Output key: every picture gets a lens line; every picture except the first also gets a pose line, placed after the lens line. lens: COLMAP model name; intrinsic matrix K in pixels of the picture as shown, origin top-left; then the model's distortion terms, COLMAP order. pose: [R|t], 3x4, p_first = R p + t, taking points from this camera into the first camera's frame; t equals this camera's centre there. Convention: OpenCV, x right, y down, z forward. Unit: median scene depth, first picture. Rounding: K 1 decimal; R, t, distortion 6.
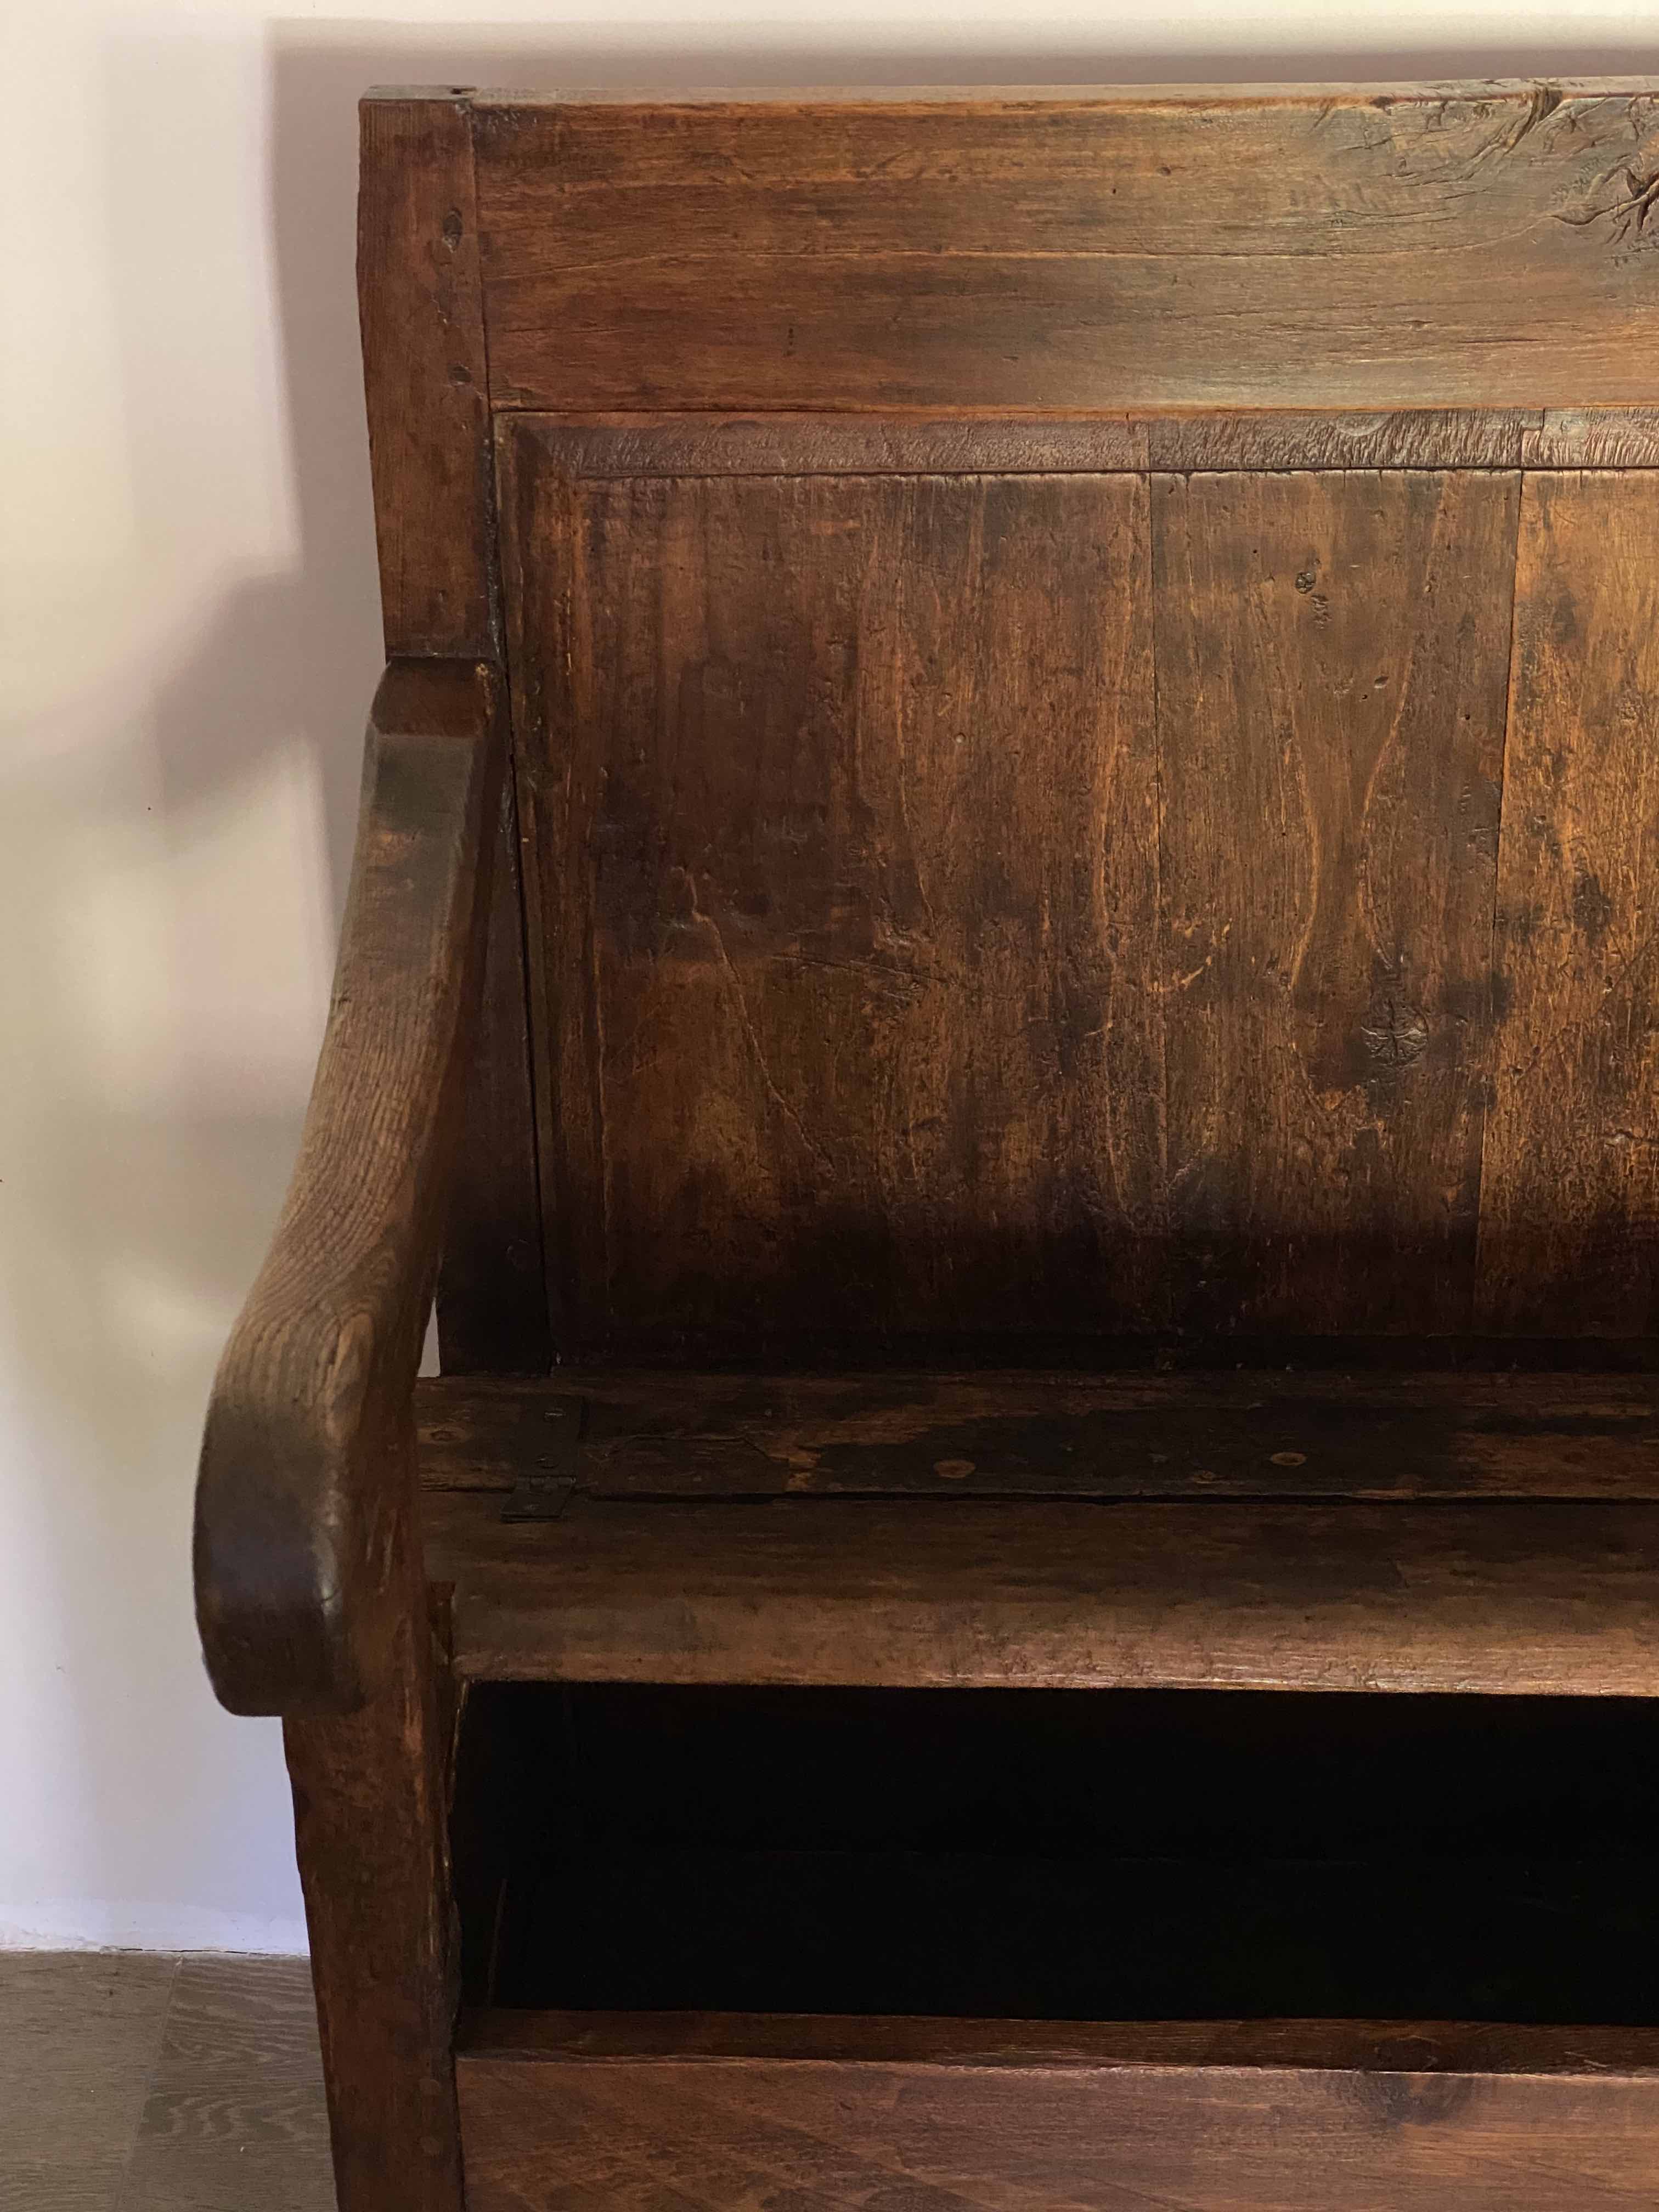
lens RADIAL K [[3254.6, 0, 830.1], [0, 3254.6, 1110.2], [0, 0, 1]] dist [0.047092, 0.000000]
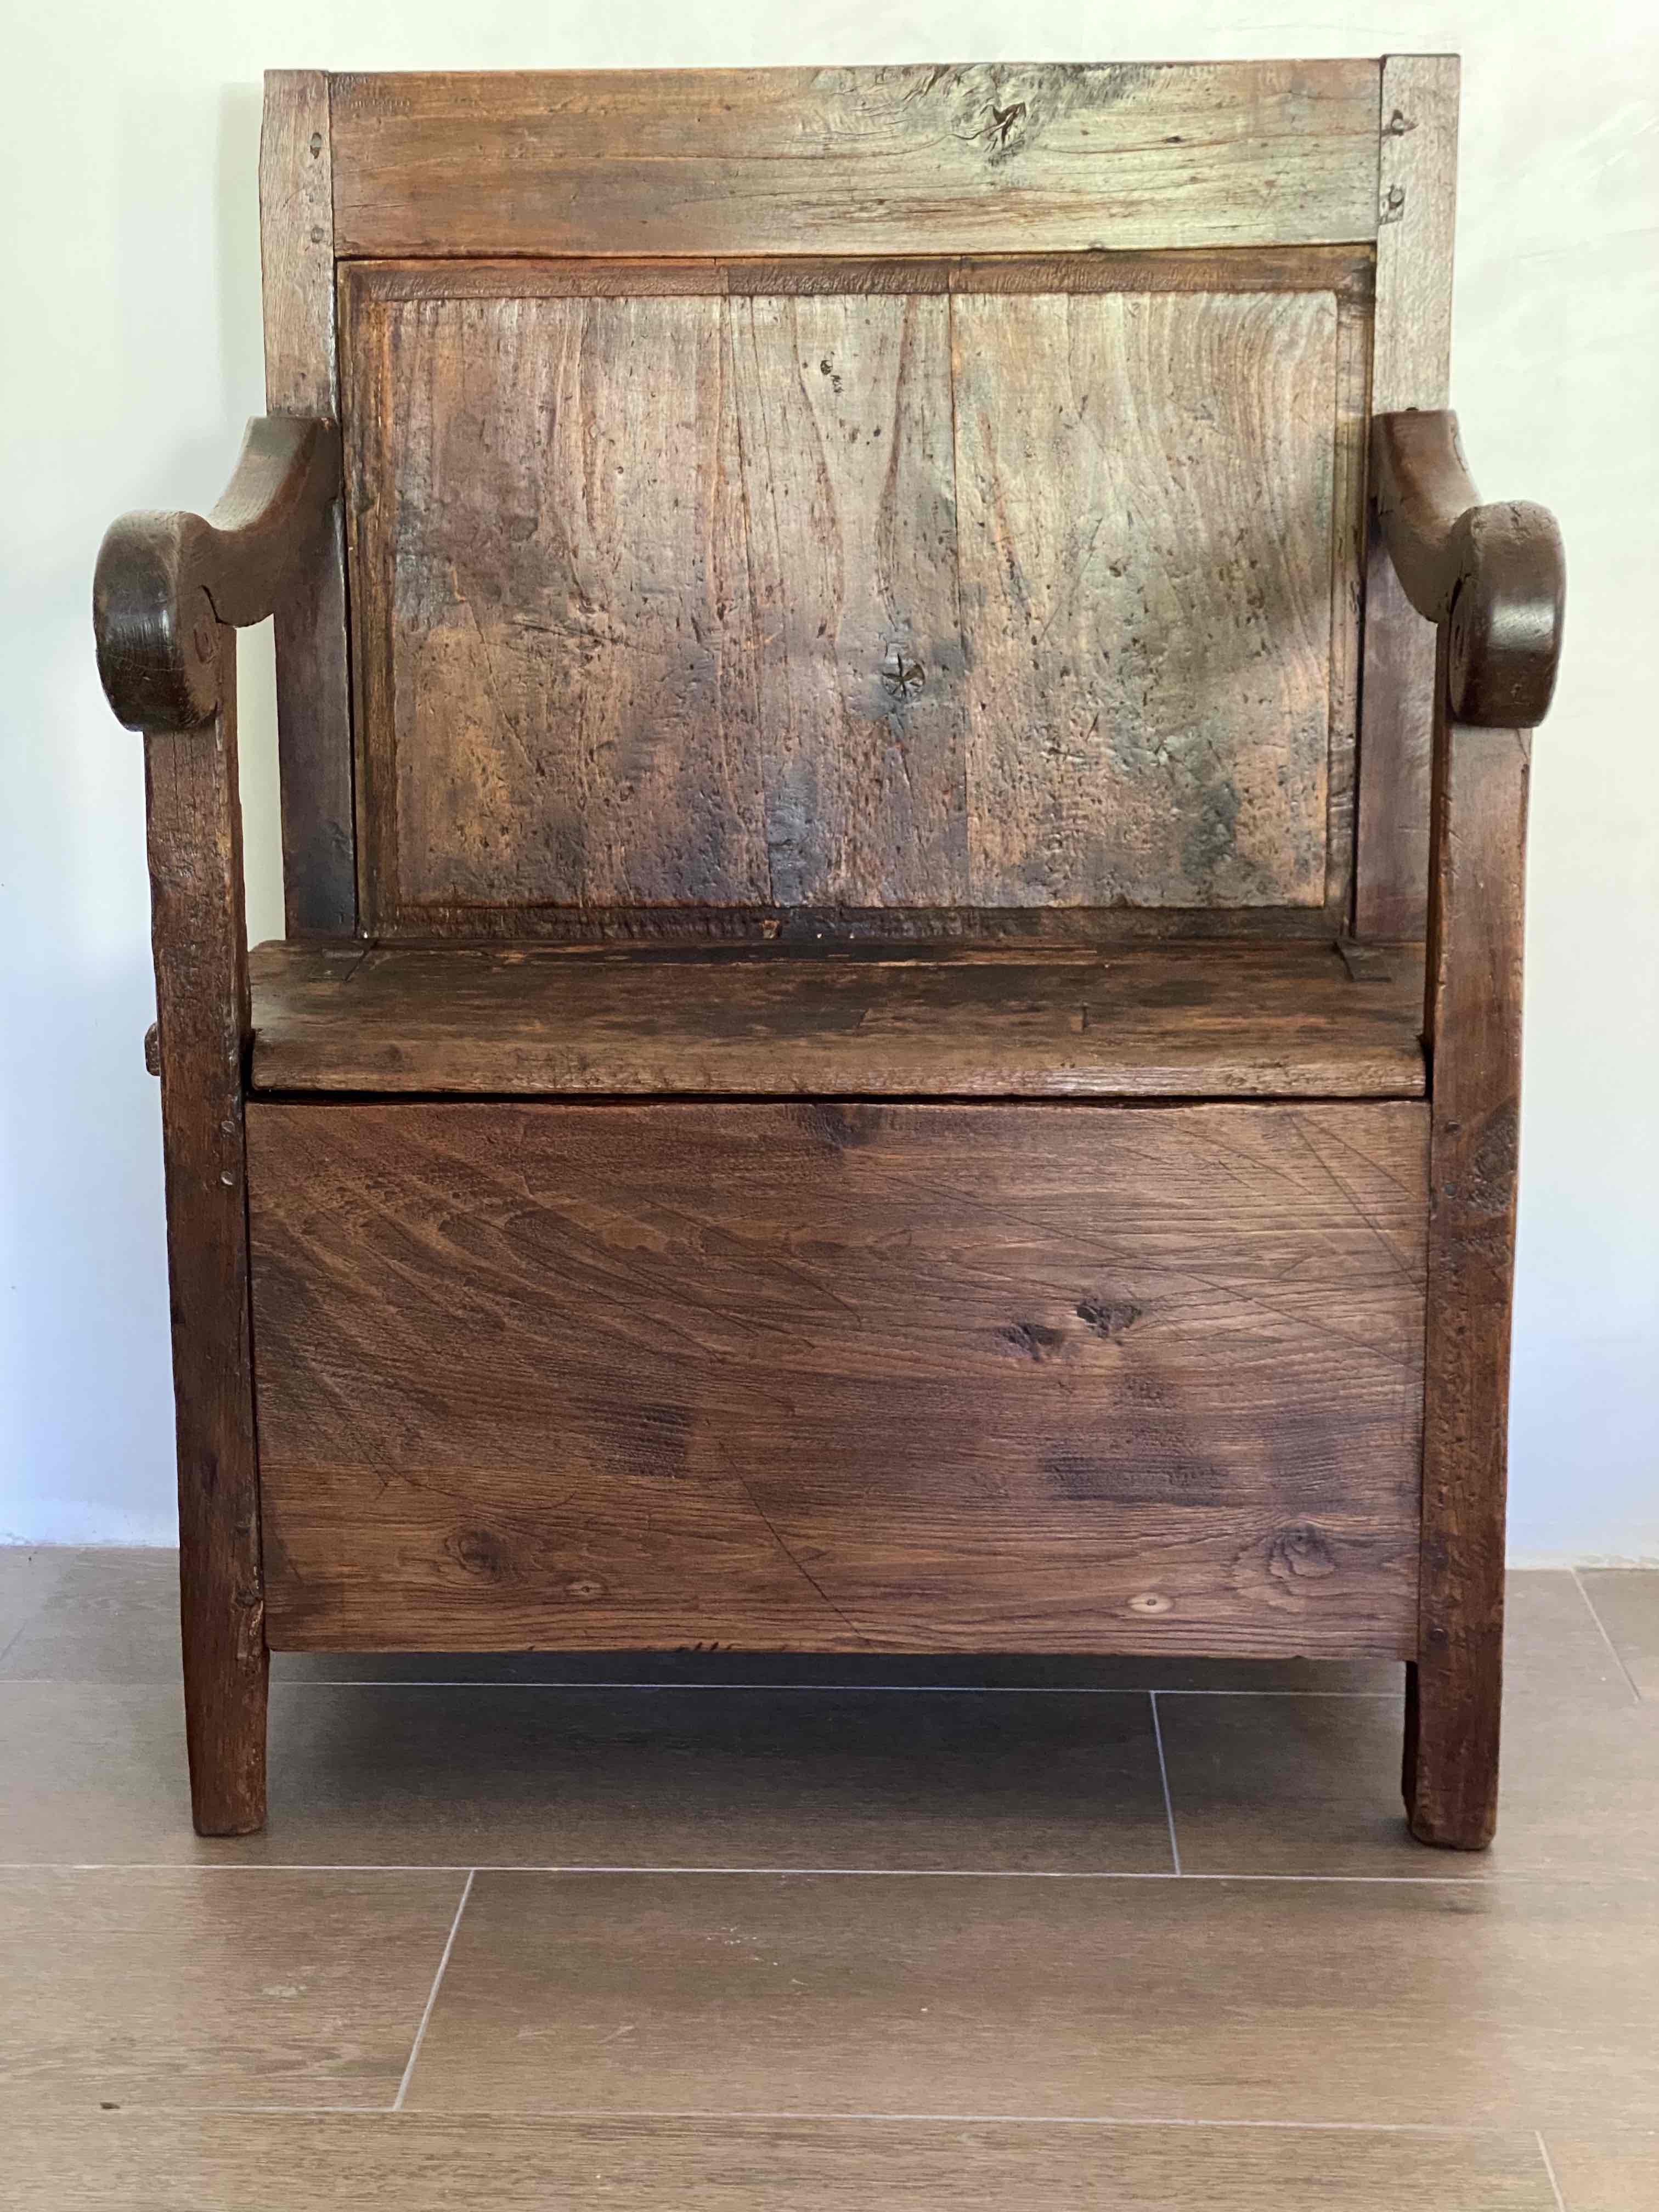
lens RADIAL K [[3254.6, 0, 830.4], [0, 3254.6, 1101.4], [0, 0, 1]] dist [0.047092, 0.000000]
pose [[0.999930, 0.008160, -0.008608, 0.171092], [-0.010395, 0.952360, -0.304798, 0.718702], [0.005711, 0.304866, 0.952378, -0.472394]]
